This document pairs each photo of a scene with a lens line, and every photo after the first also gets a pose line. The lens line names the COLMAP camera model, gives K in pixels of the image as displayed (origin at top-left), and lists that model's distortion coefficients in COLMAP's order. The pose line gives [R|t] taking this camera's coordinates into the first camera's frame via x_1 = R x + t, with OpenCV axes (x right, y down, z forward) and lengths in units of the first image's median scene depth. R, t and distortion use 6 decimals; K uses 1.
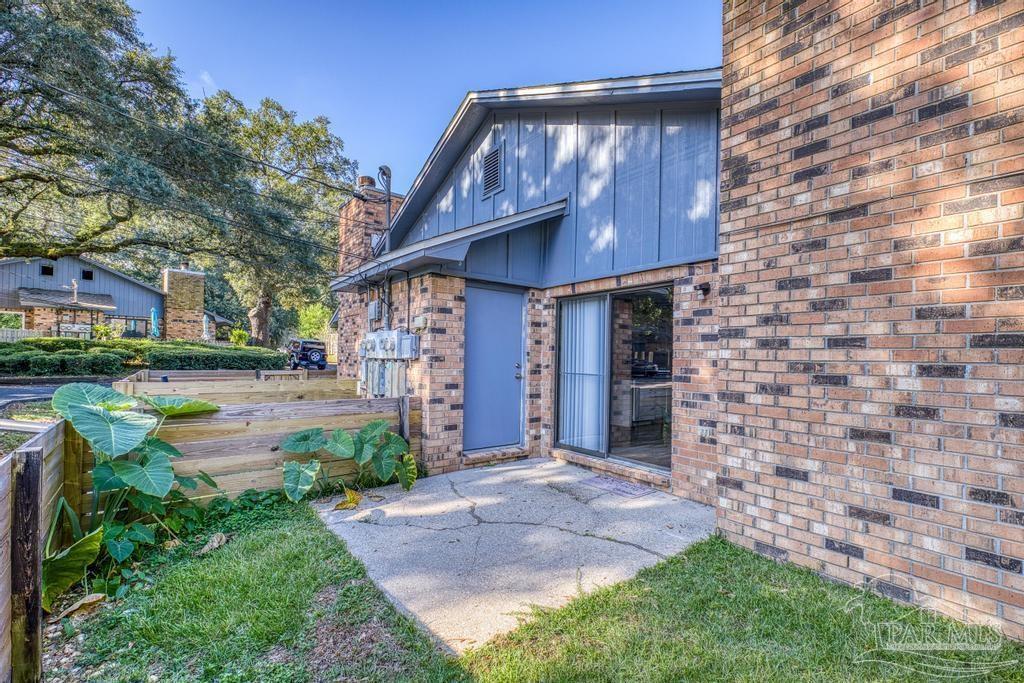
lens RADIAL K [[440.9, 0, 512.2], [0, 440.9, 354.4], [0, 0, 1]] dist [0.006617, 0.000208]
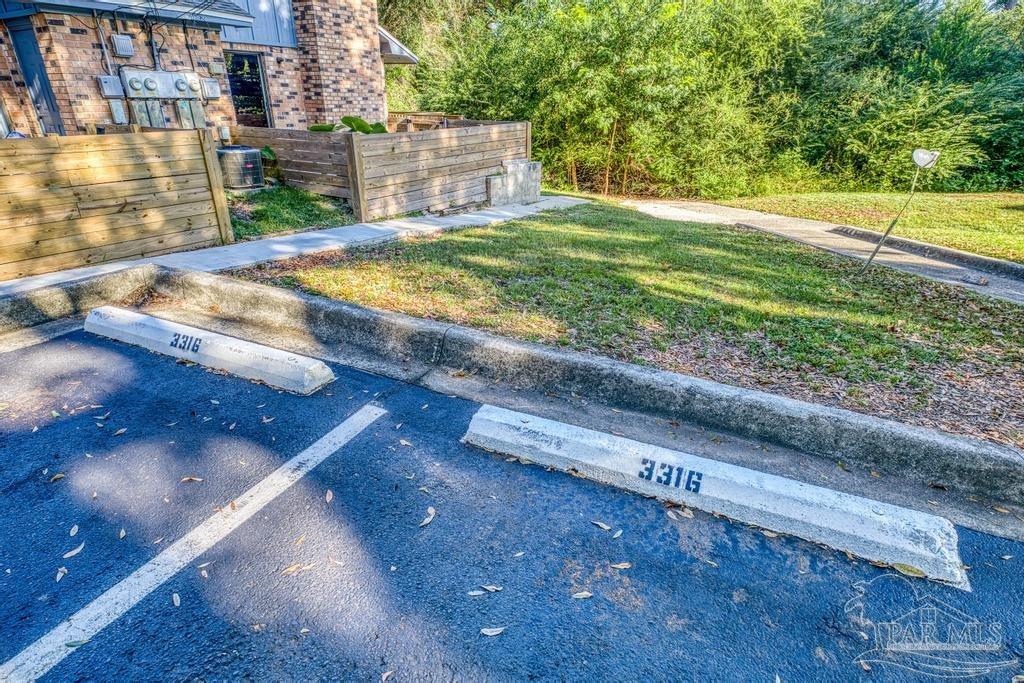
lens RADIAL K [[565.5, 0, 512.0], [0, 565.5, 341.5], [0, 0, 1]] dist [0.006653, 0.000745]
pose [[-0.342223, -0.387332, 0.856071, -2.835058], [-0.018169, 0.913641, 0.406117, -0.037570], [-0.939443, 0.123428, -0.319706, 0.955232]]
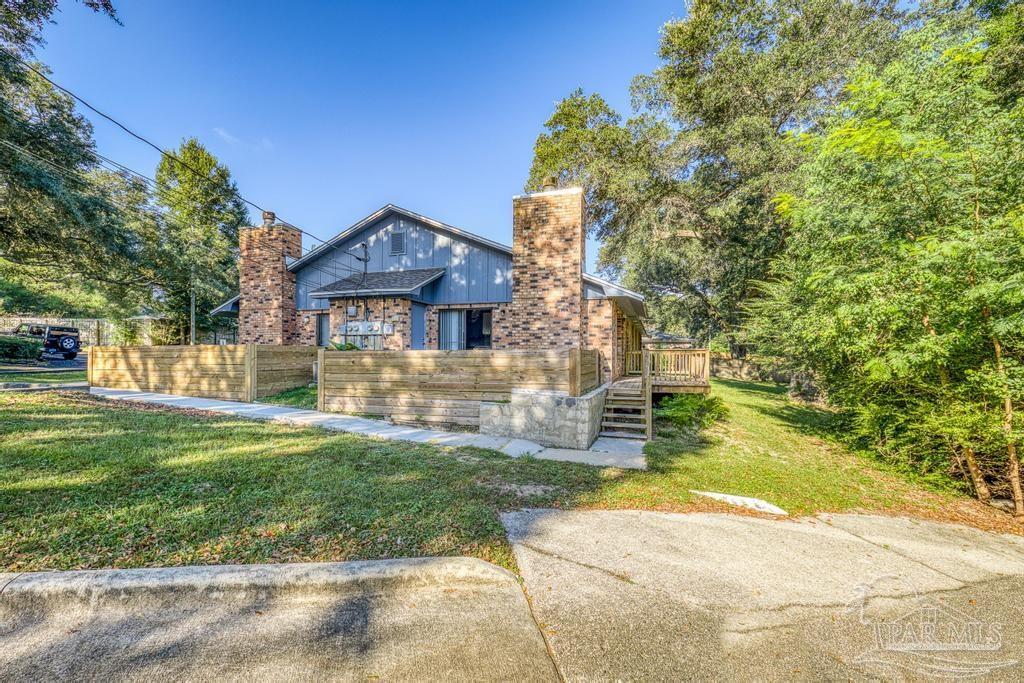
lens RADIAL K [[435.6, 0, 506.3], [0, 435.6, 355.3], [0, 0, 1]] dist [0.001296, 0.000152]
pose [[0.823367, -0.014349, 0.567327, -1.233781], [0.004936, 0.999824, 0.018124, 0.097776], [-0.567487, -0.012122, 0.823293, -1.468905]]
